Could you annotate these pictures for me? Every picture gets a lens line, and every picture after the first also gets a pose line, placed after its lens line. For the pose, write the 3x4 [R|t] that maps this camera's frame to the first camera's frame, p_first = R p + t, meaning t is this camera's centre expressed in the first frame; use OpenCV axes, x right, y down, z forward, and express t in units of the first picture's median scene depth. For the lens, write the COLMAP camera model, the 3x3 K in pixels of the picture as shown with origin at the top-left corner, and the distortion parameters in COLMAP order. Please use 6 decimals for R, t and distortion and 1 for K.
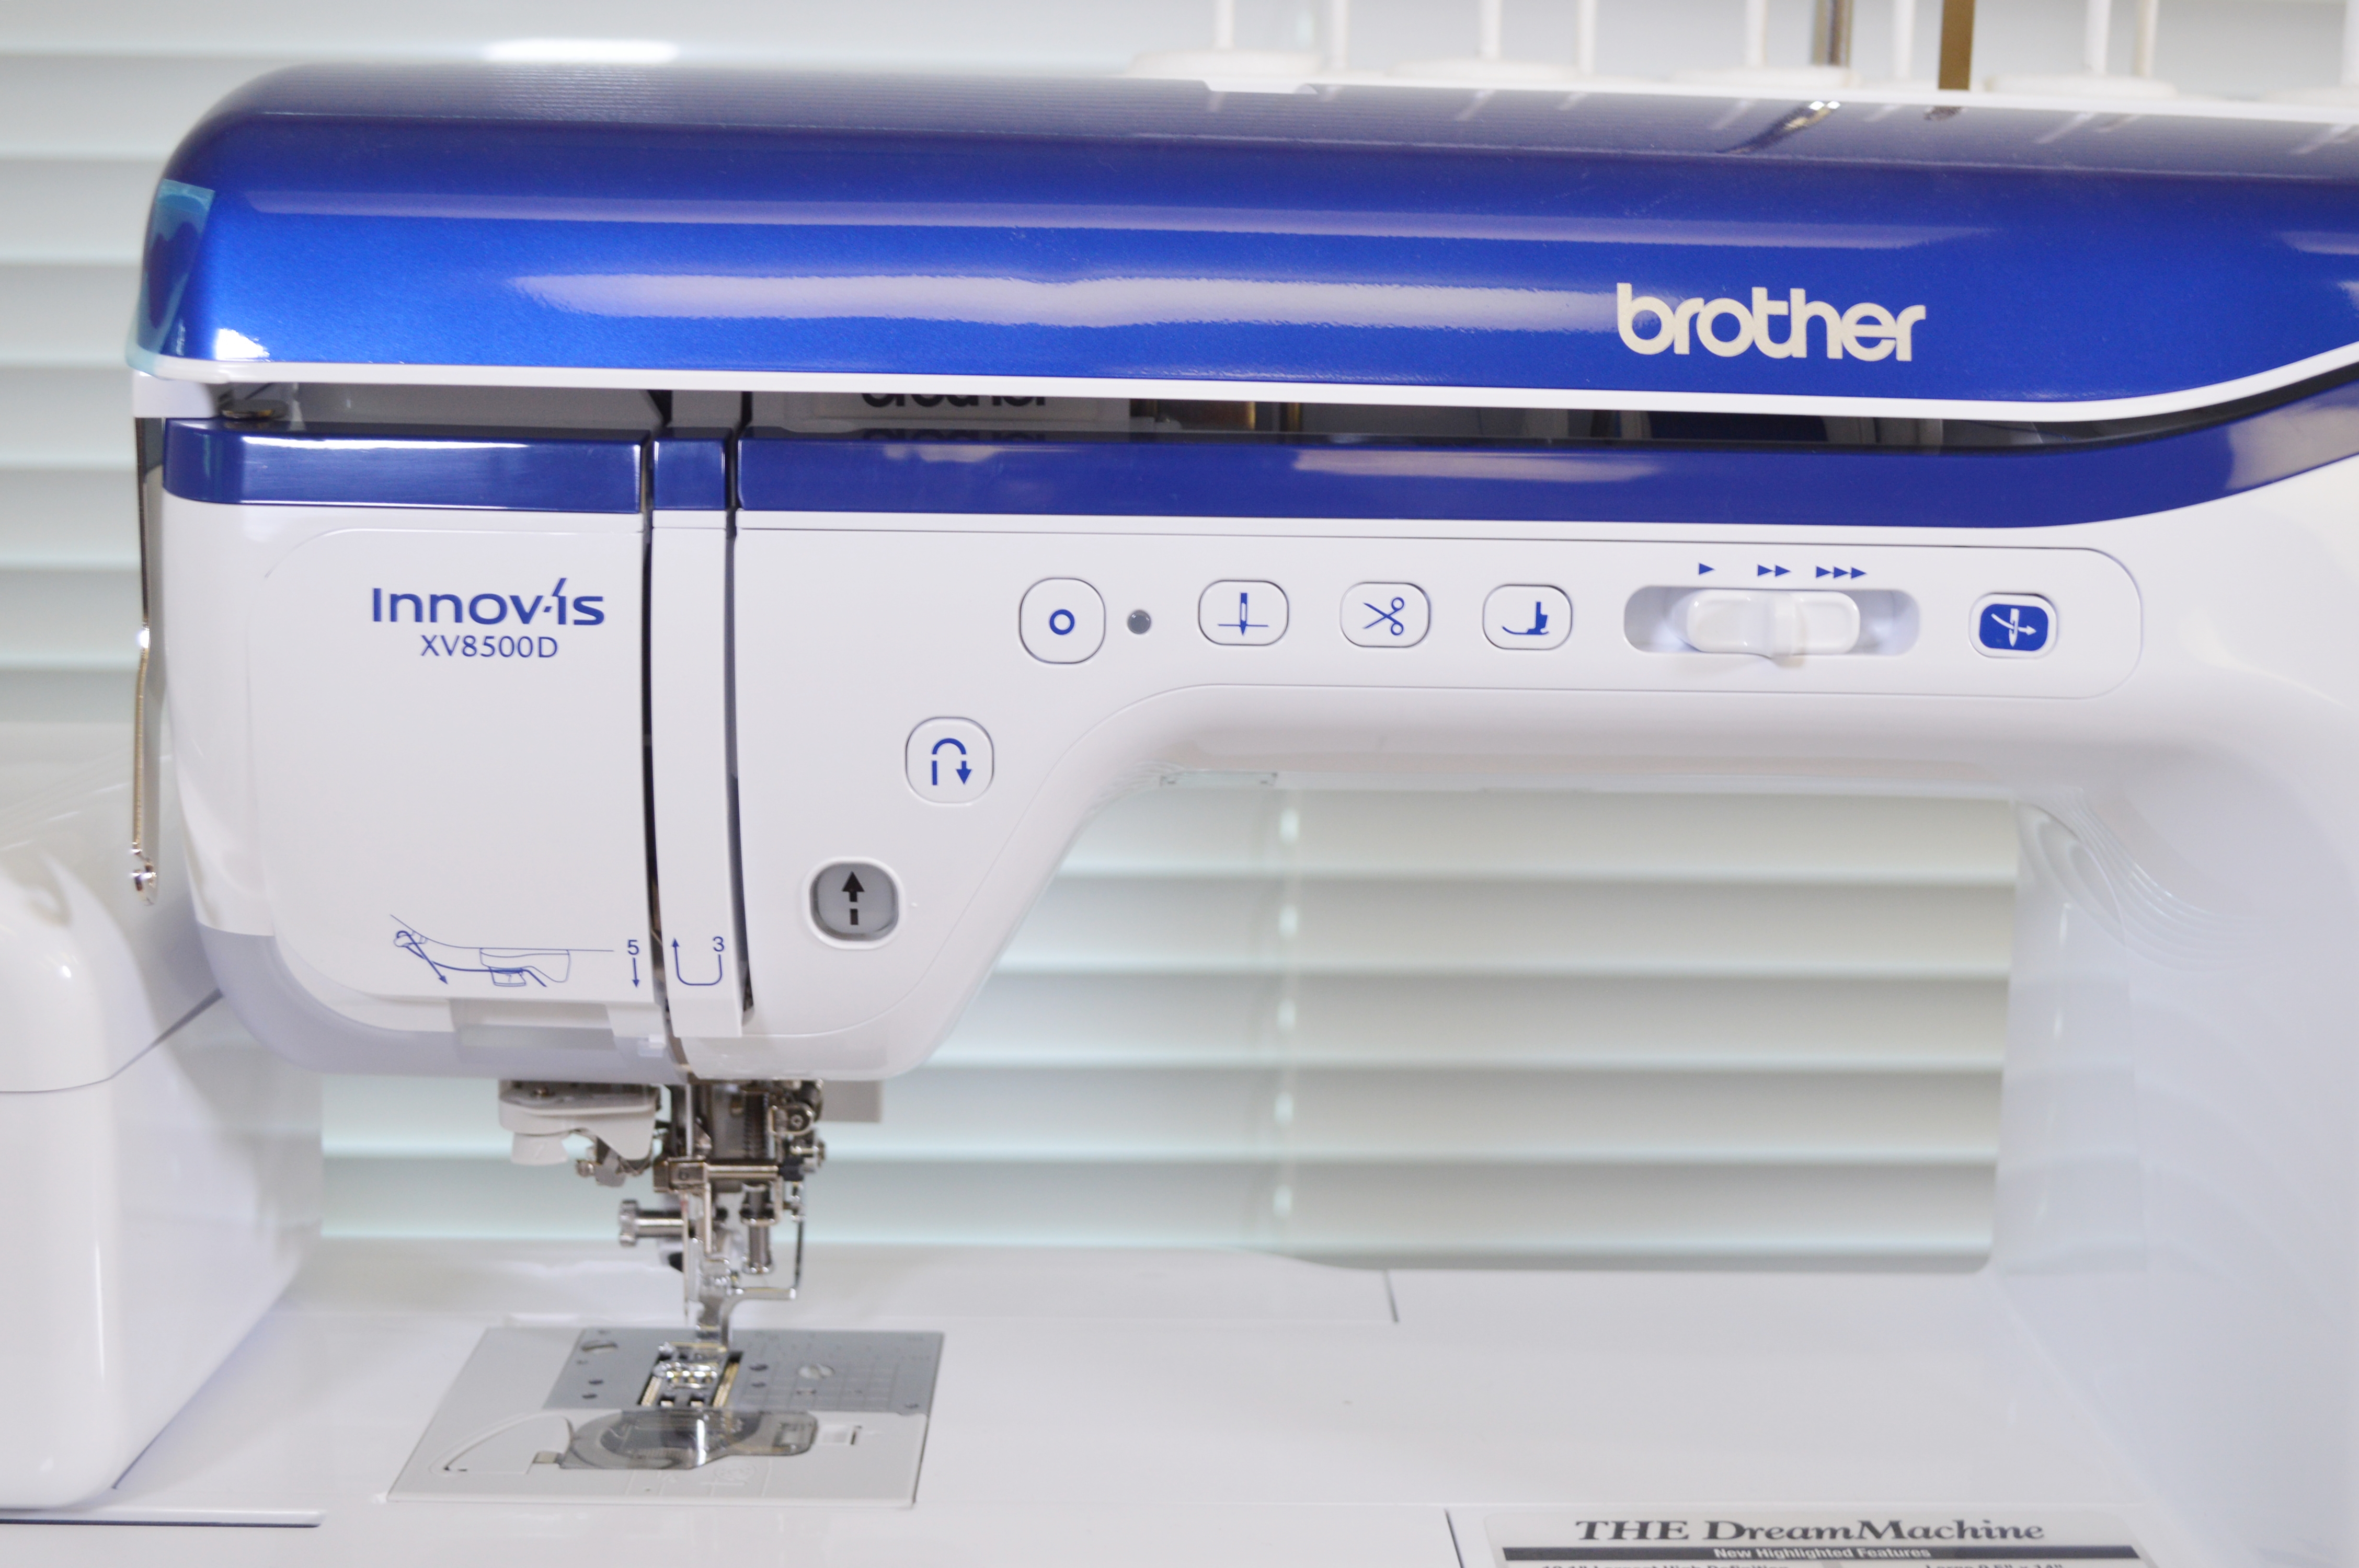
lens RADIAL K [[2769.1, 0, 1181.5], [0, 2769.1, 754.0], [0, 0, 1]] dist [-0.061740, 0.024269]
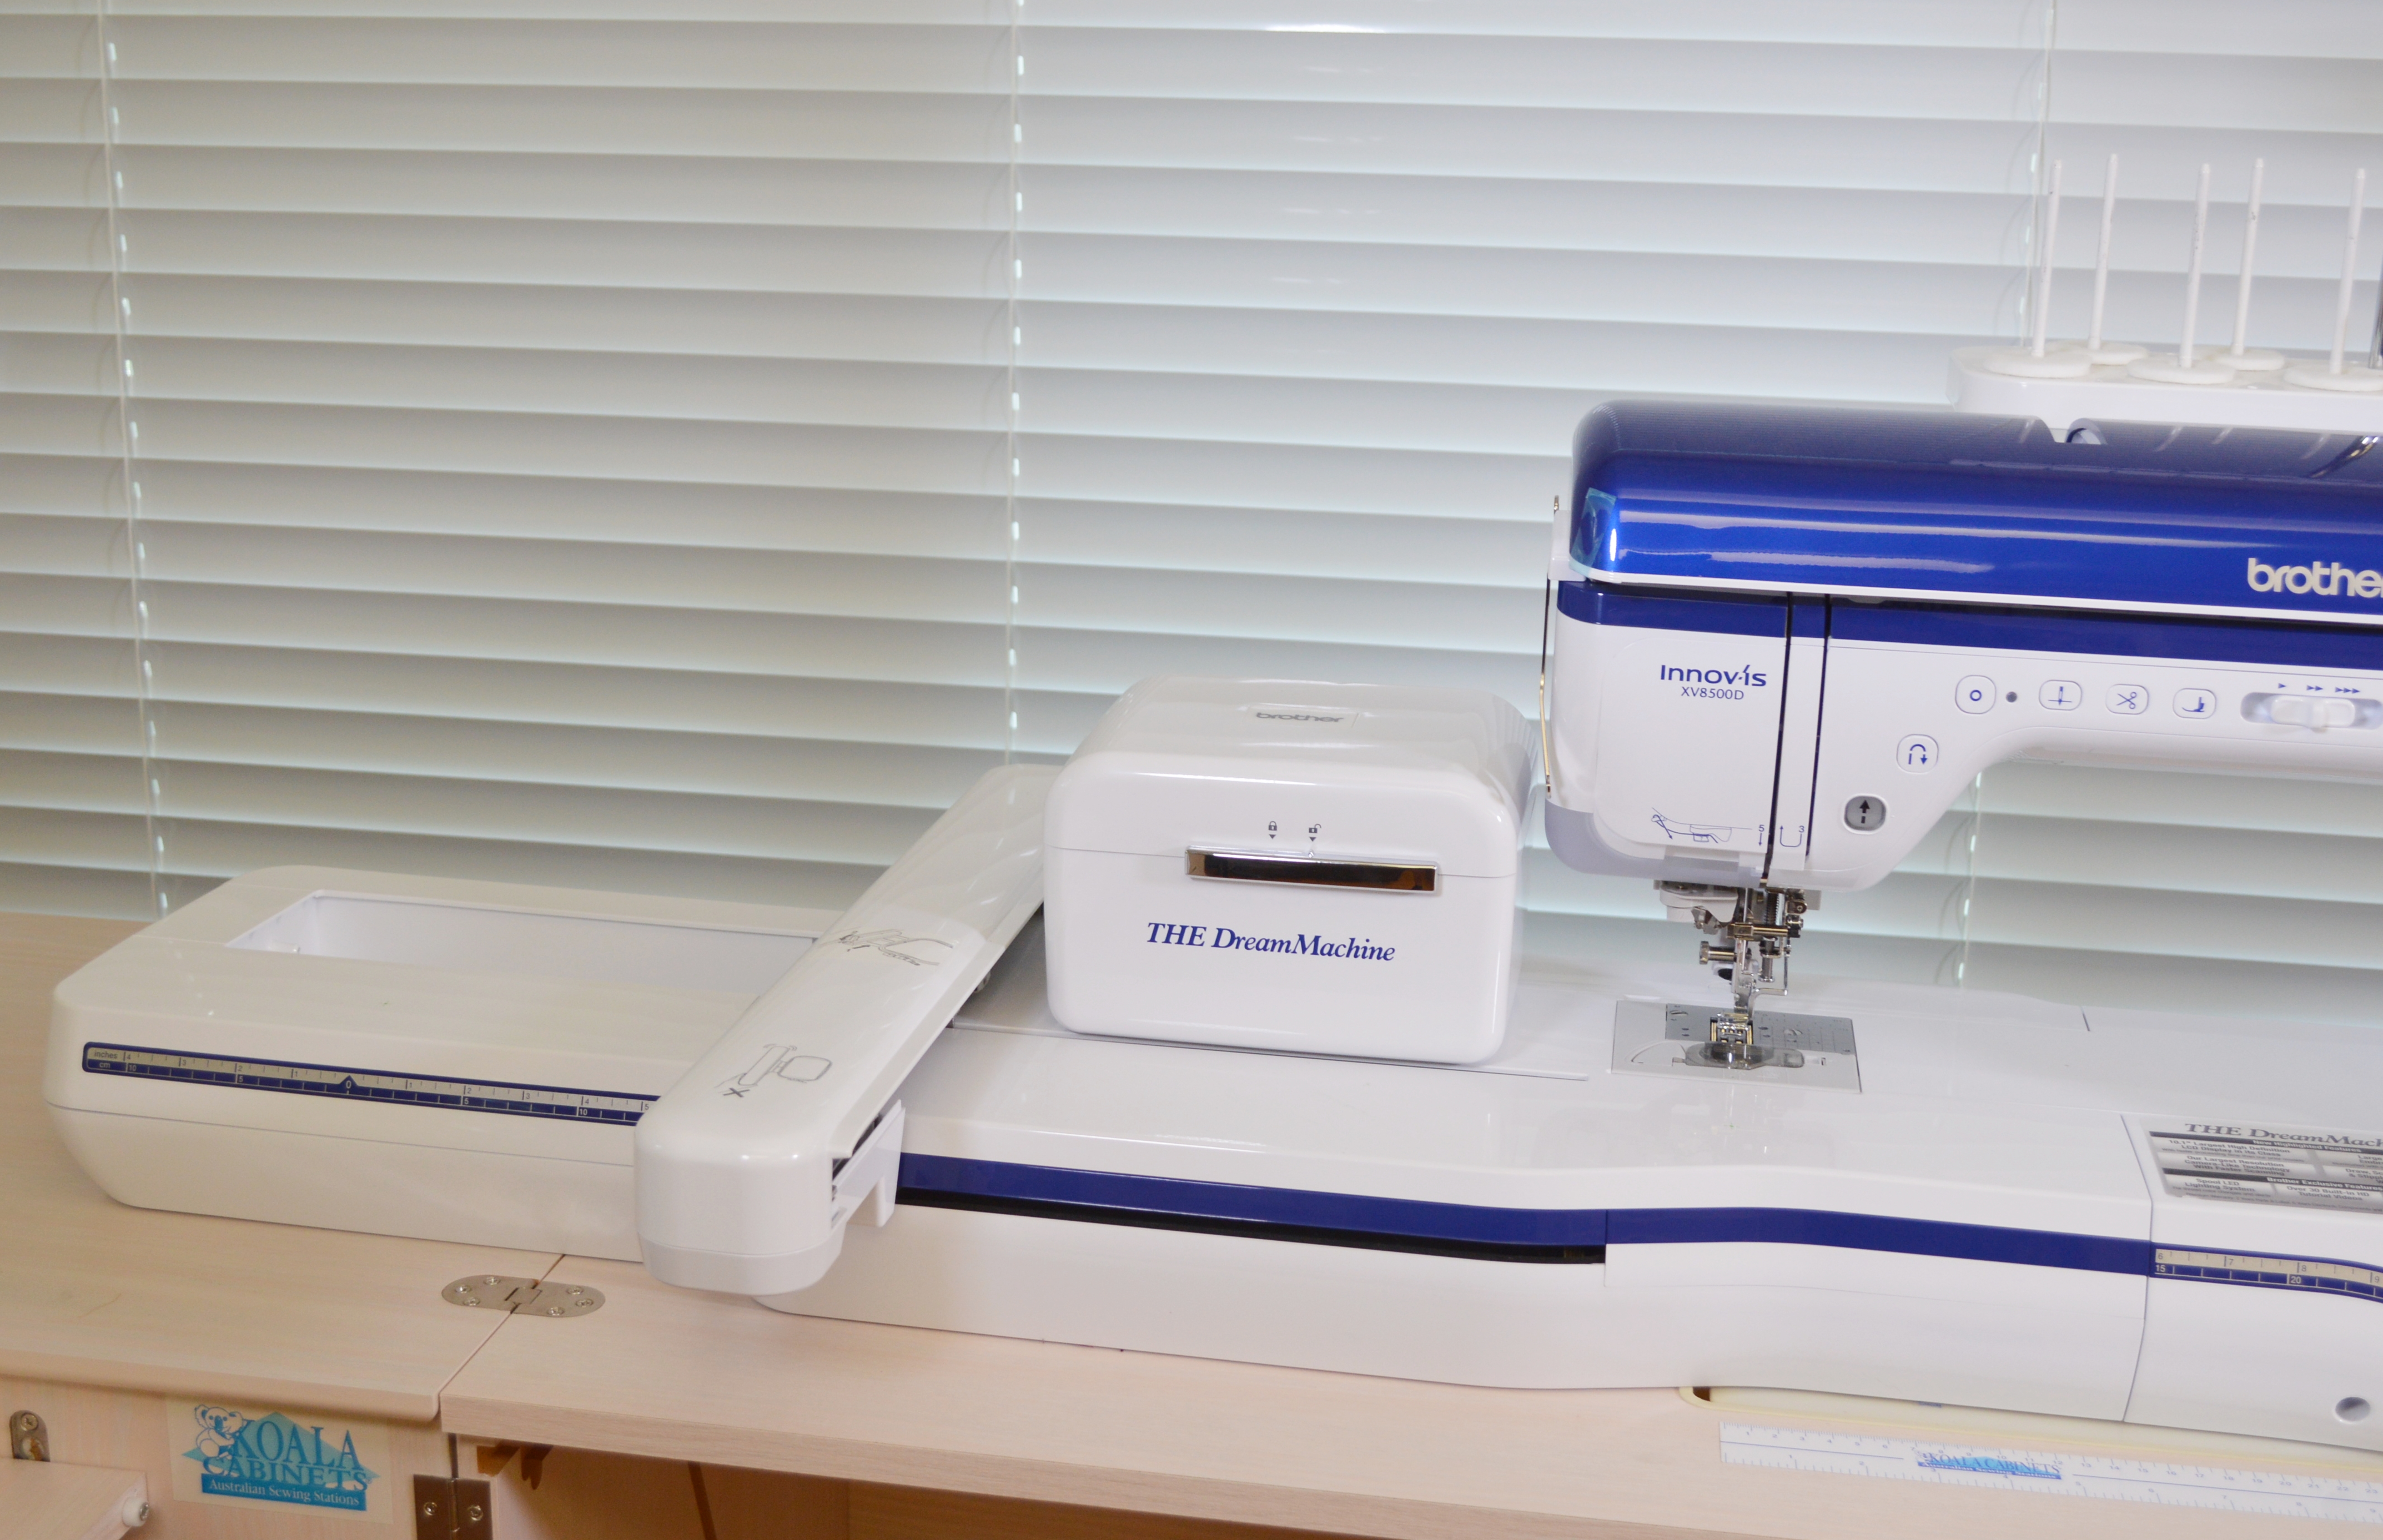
lens RADIAL K [[2807.5, 0, 1152.3], [0, 2807.5, 759.1], [0, 0, 1]] dist [-0.053062, 0.012653]
pose [[0.978086, 0.055586, -0.200643, -0.227164], [-0.037395, 0.994932, 0.093342, -0.174231], [0.204815, -0.083794, 0.975207, -1.267392]]
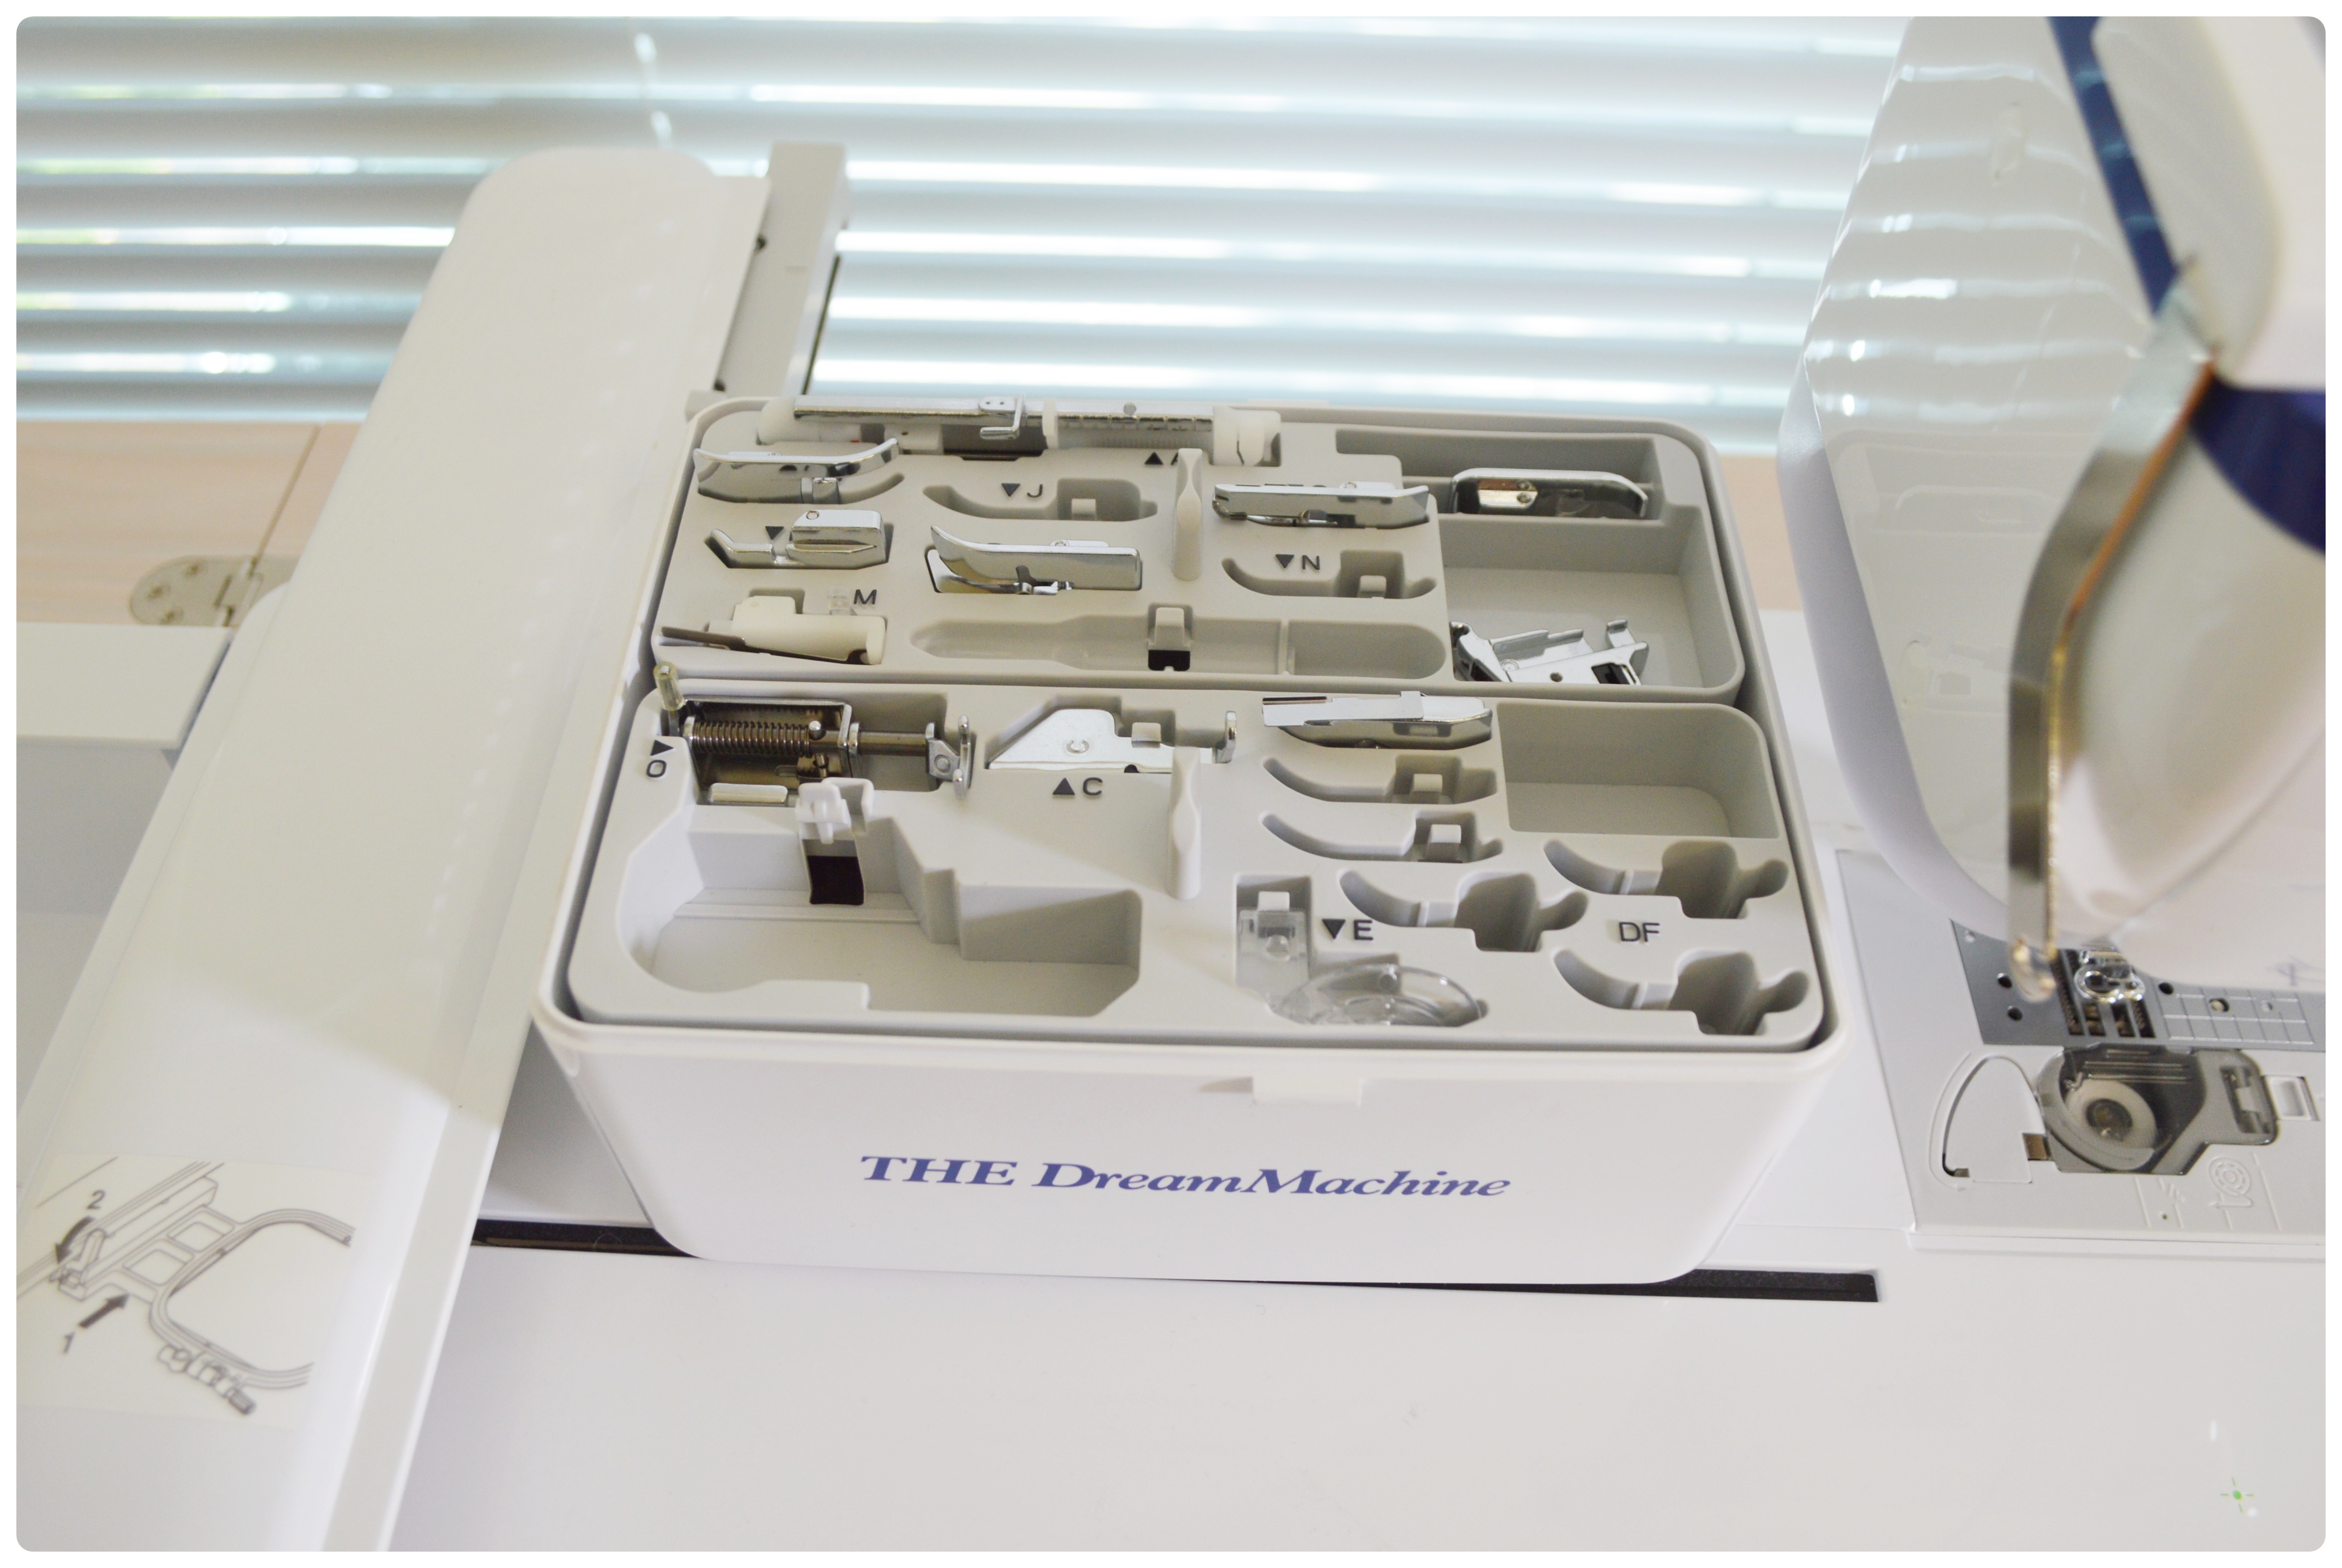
lens RADIAL K [[2082.5, 0, 1171.0], [0, 2082.5, 784.0], [0, 0, 1]] dist [-0.058552, 0.002044]
pose [[0.998755, 0.049694, 0.004341, -0.600782], [-0.039843, 0.742348, 0.668828, -0.348207], [0.030015, -0.668169, 0.743404, 0.584432]]
